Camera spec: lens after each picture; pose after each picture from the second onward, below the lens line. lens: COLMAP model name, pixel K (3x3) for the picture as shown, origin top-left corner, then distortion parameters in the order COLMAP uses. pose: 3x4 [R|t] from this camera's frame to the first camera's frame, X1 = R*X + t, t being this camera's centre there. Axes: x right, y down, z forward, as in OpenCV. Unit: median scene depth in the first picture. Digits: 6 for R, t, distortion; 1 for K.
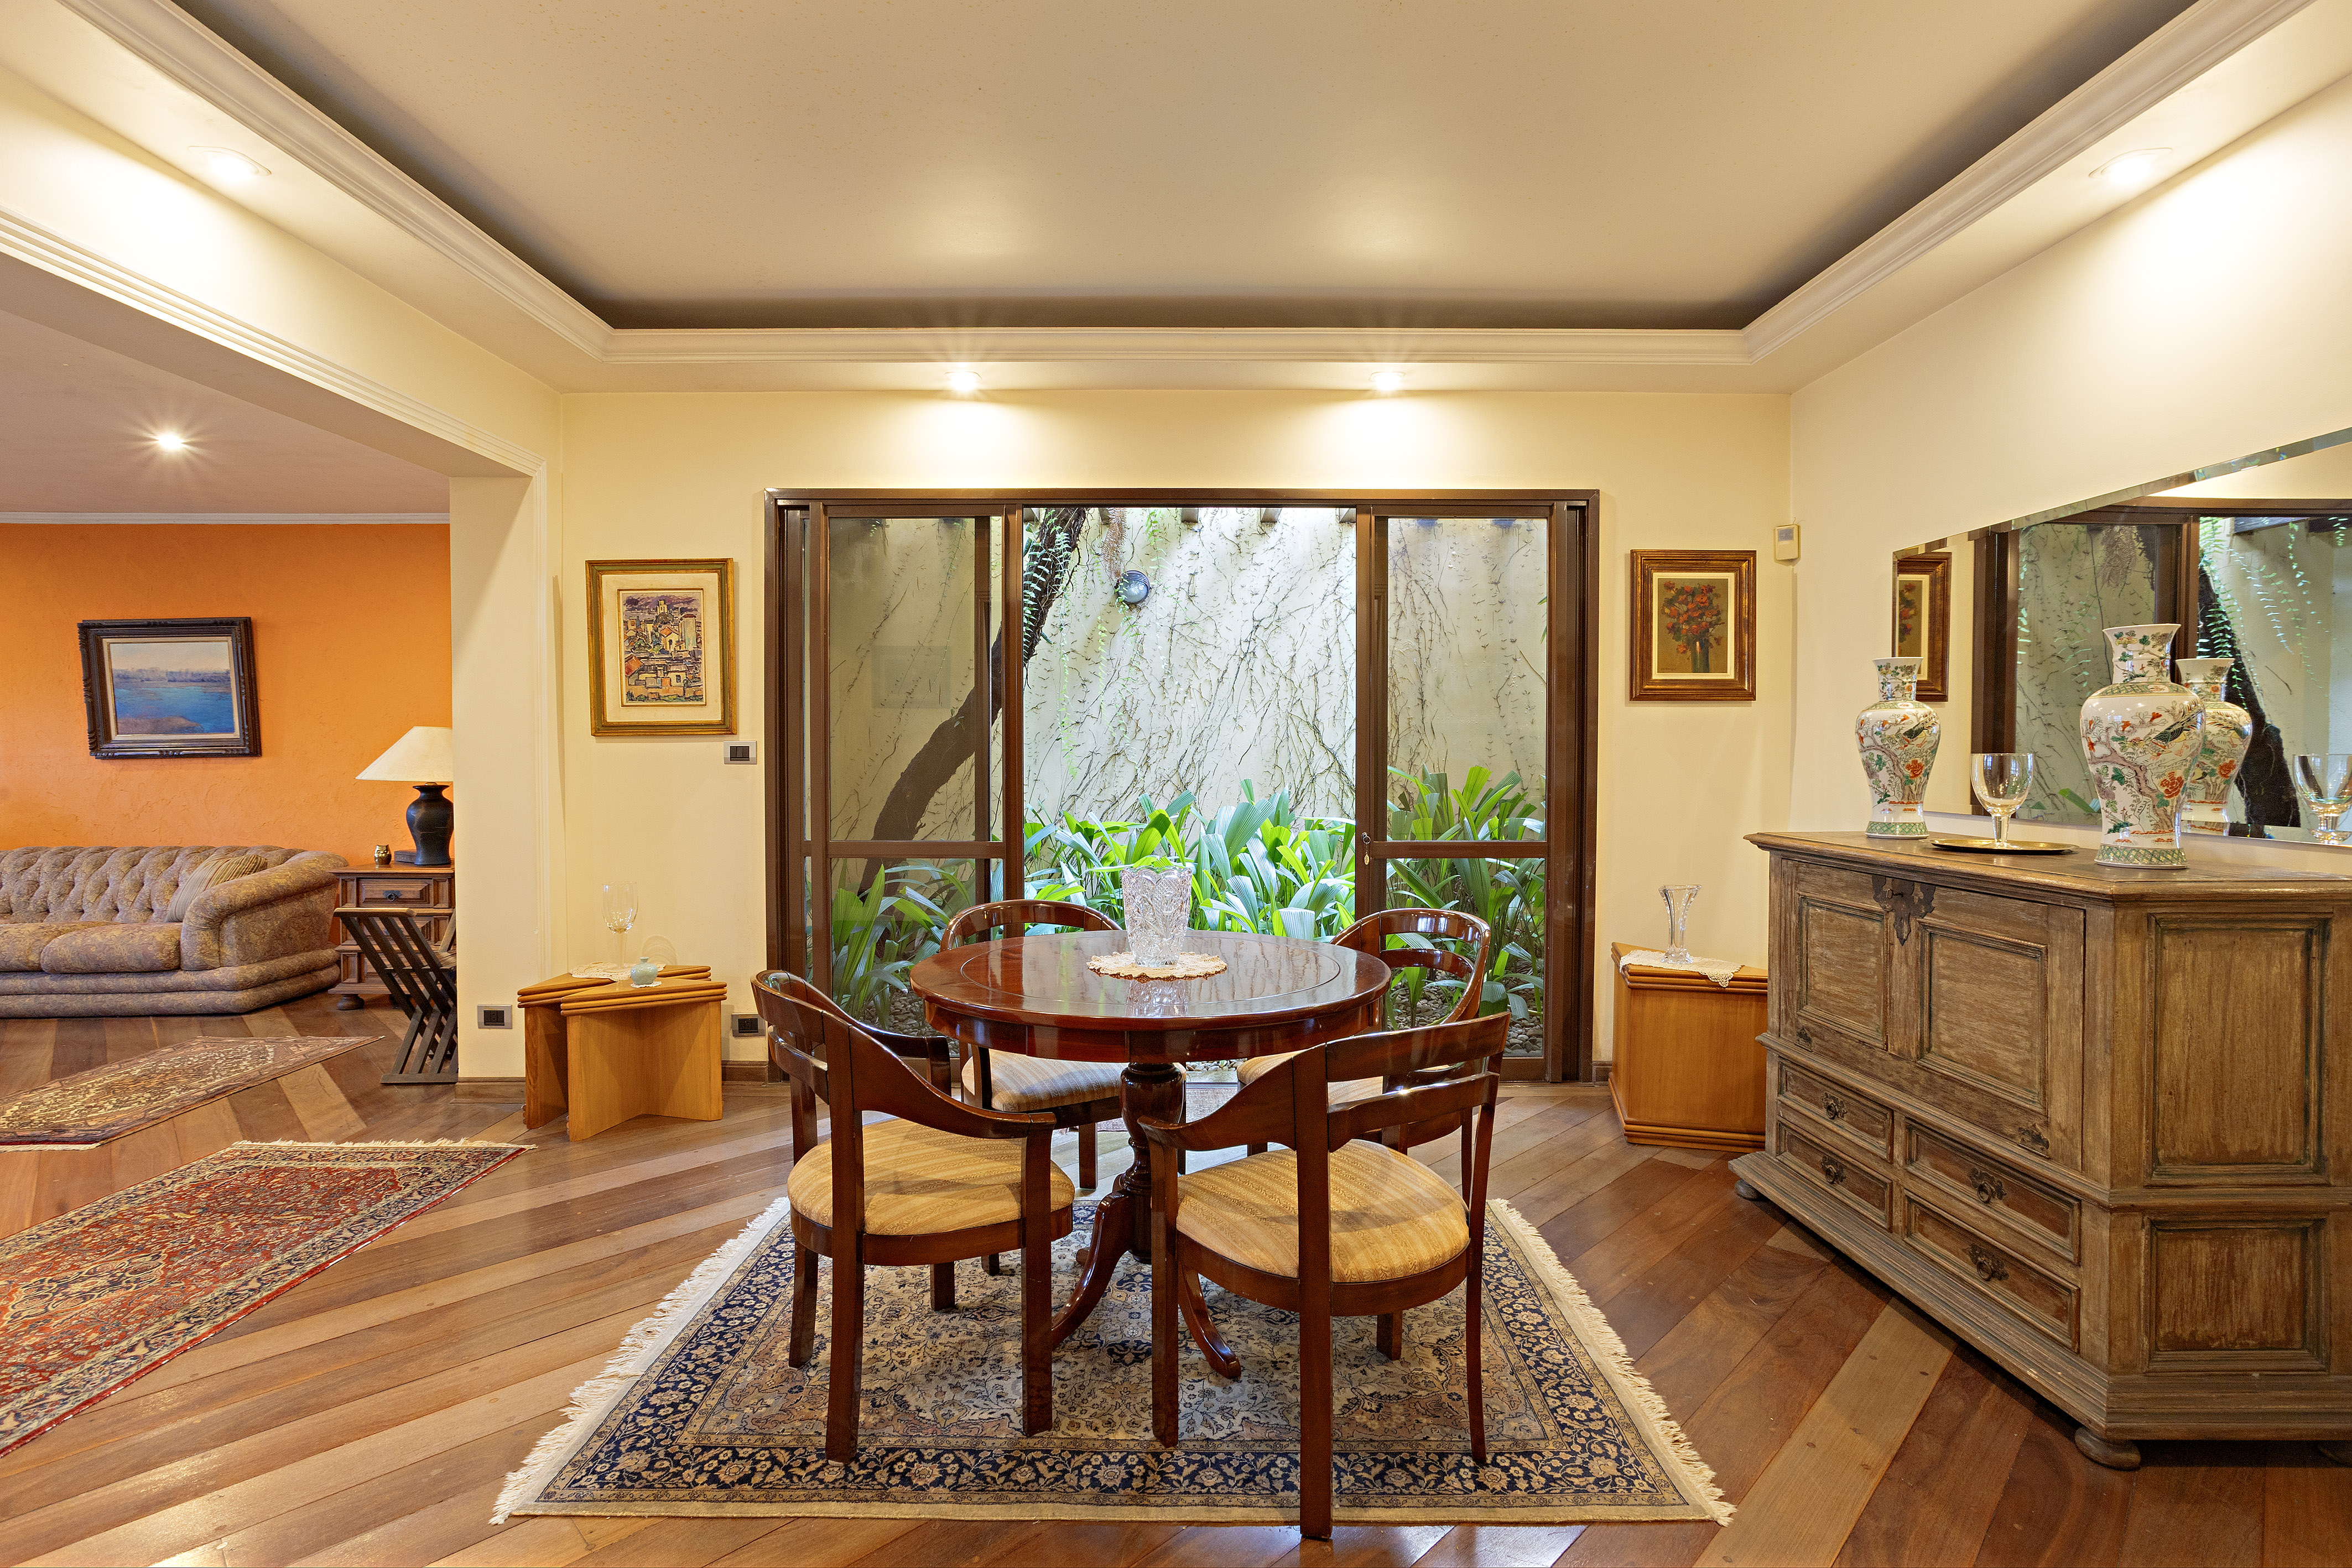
lens RADIAL K [[1173.8, 0, 1182.1], [0, 1173.8, 763.8], [0, 0, 1]] dist [-0.055588, 0.033312]
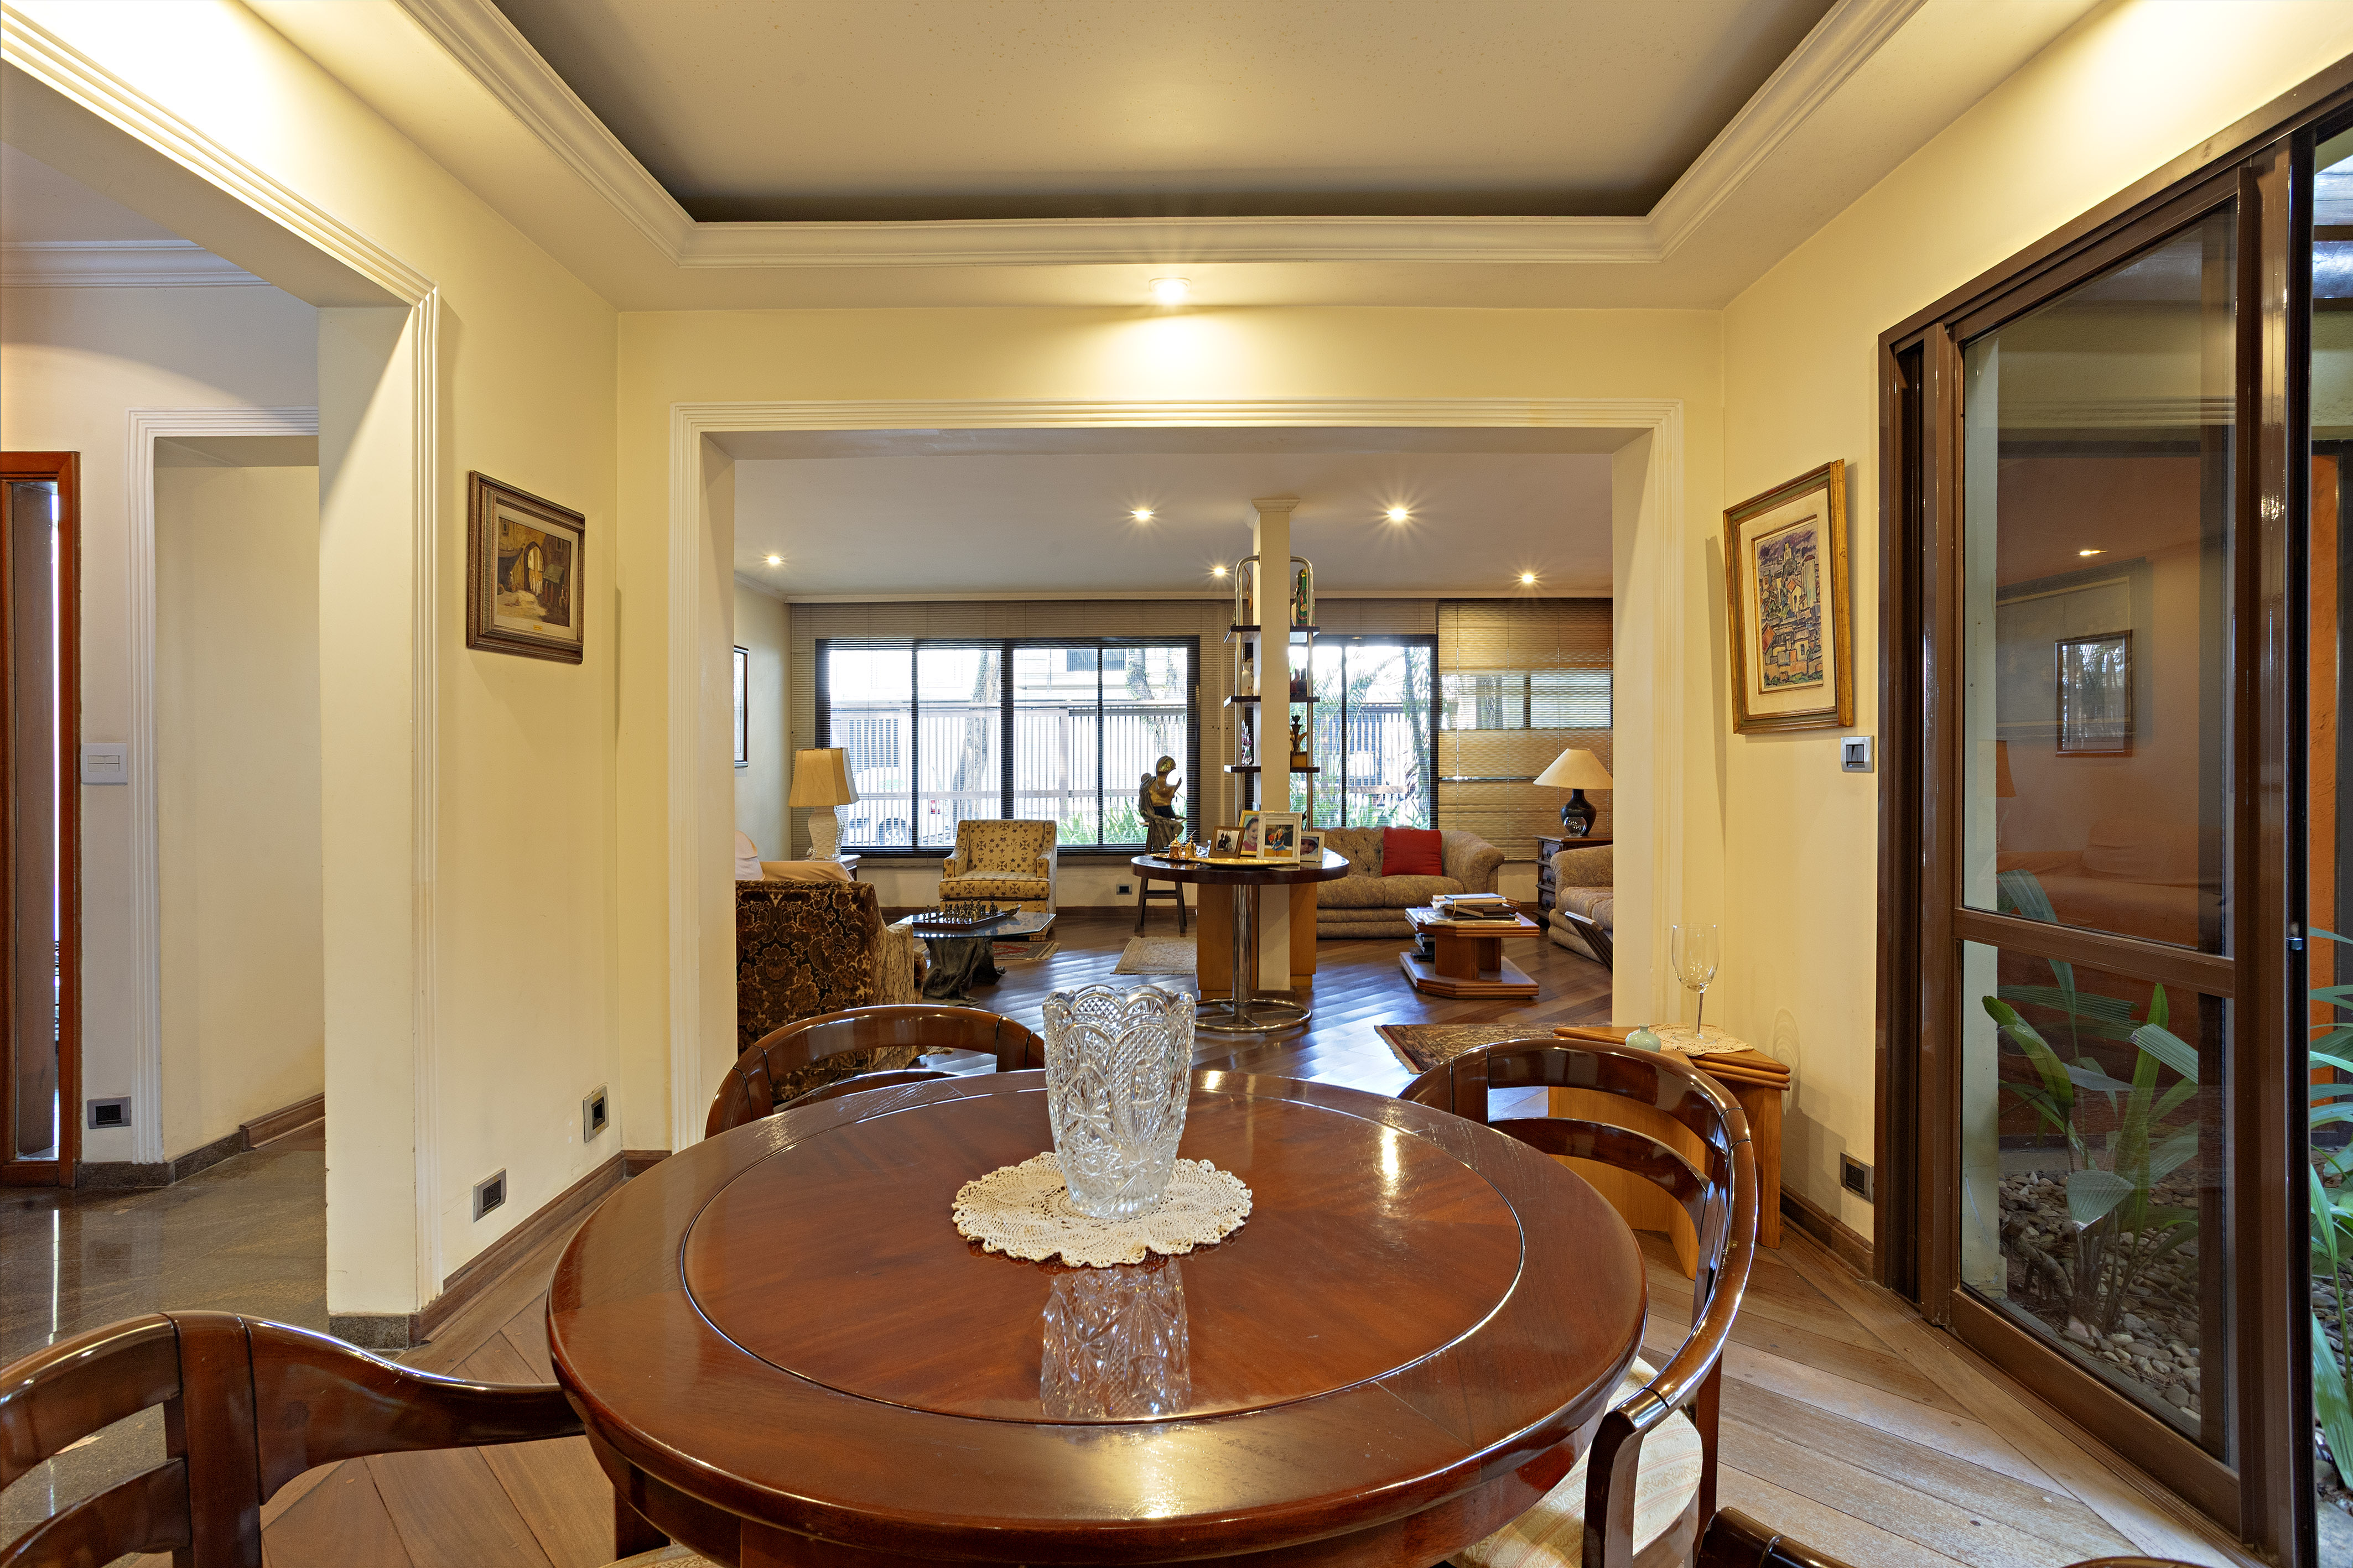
lens RADIAL K [[1174.2, 0, 1182.6], [0, 1174.2, 763.8], [0, 0, 1]] dist [-0.055588, 0.033312]
pose [[-0.014927, 0.002007, -0.999887, 0.260234], [-0.009706, 0.999951, 0.002152, -0.002106], [0.999841, 0.009737, -0.014906, 0.609143]]
